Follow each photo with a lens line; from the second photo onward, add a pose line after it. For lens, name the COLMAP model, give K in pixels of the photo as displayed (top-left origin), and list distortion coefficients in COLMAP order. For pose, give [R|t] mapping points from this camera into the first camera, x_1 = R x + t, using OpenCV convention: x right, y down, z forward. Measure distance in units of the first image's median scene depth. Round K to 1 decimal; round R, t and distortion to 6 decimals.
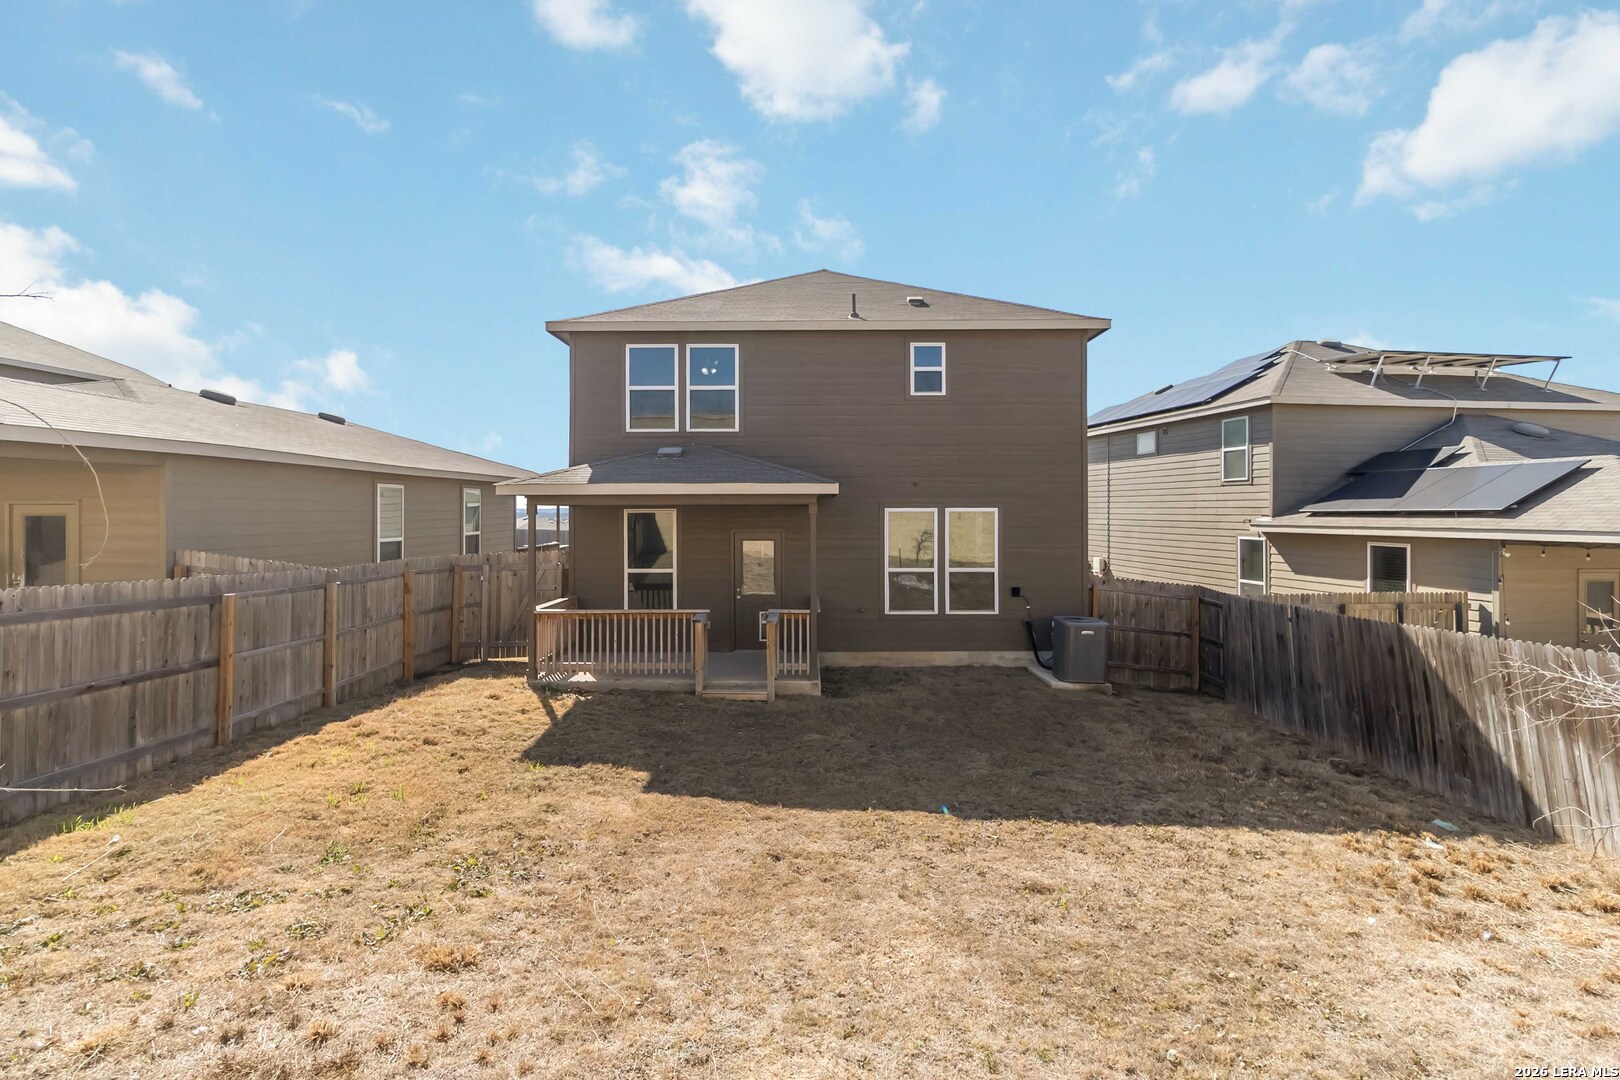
lens RADIAL K [[759.8, 0, 812.9], [0, 759.8, 506.3], [0, 0, 1]] dist [-0.003490, 0.001405]
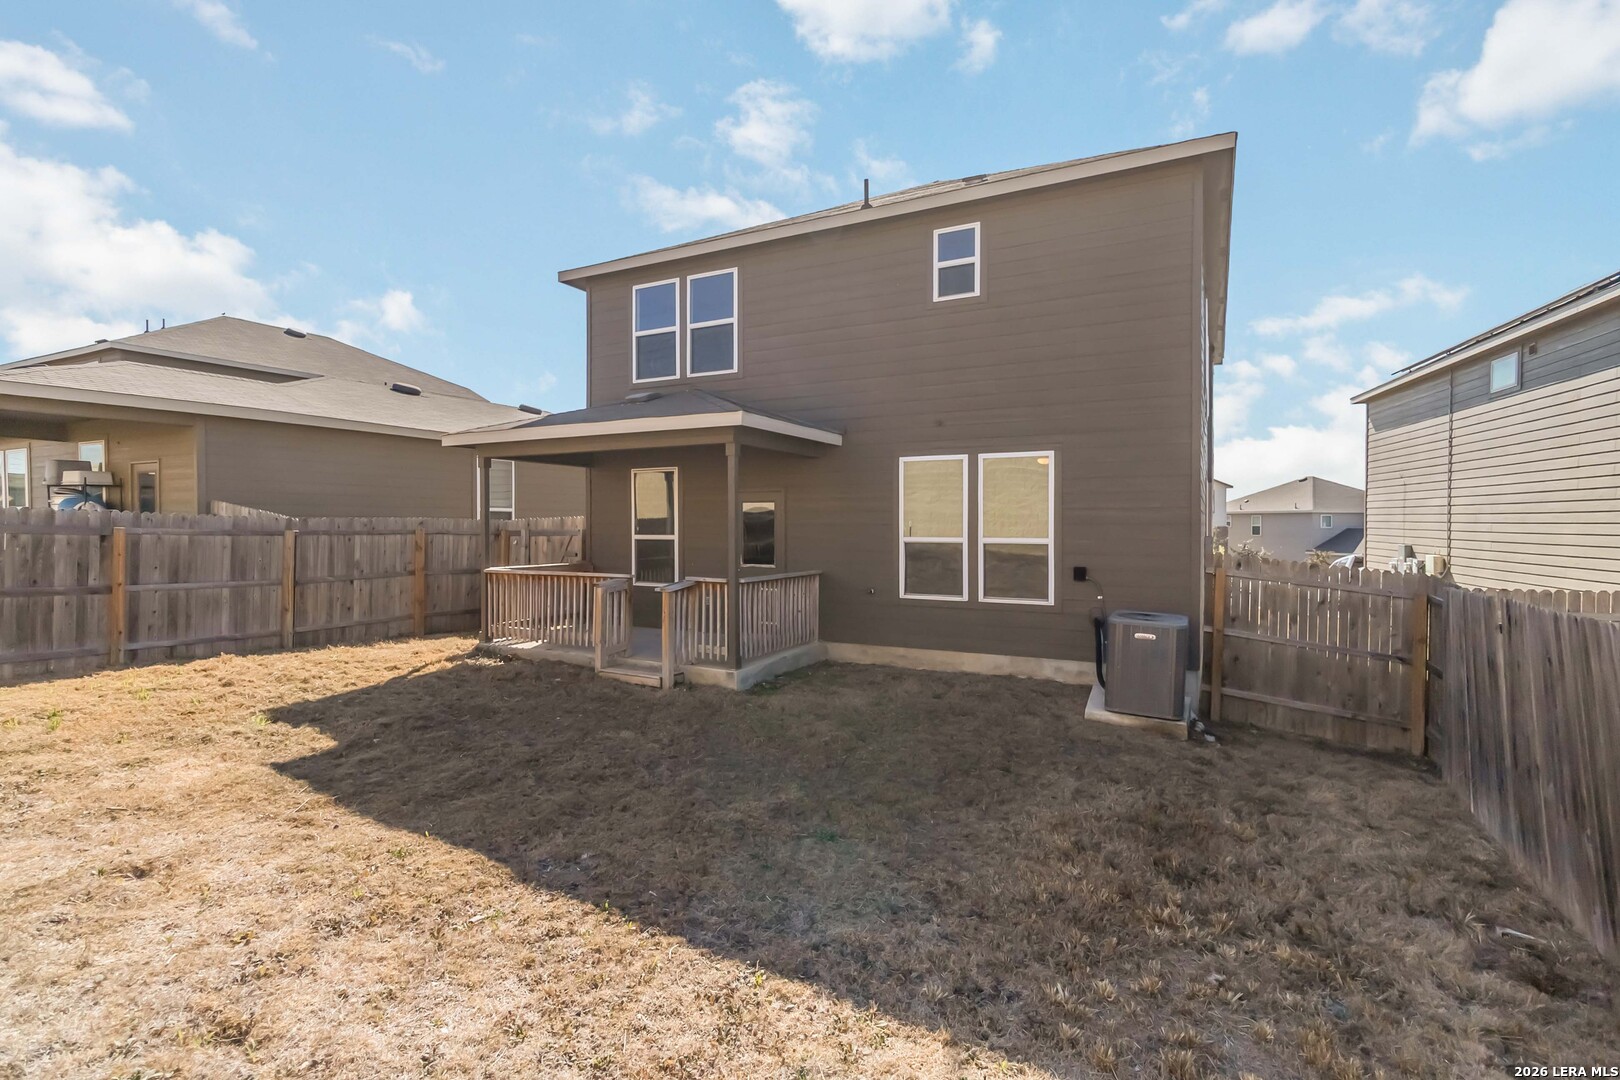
lens RADIAL K [[759.8, 0, 809.0], [0, 759.8, 528.6], [0, 0, 1]] dist [-0.003490, 0.001405]
pose [[0.893554, 0.007239, -0.448898, 0.353138], [0.001559, 0.999814, 0.019227, 0.058628], [0.448954, -0.017880, 0.893376, 0.286925]]
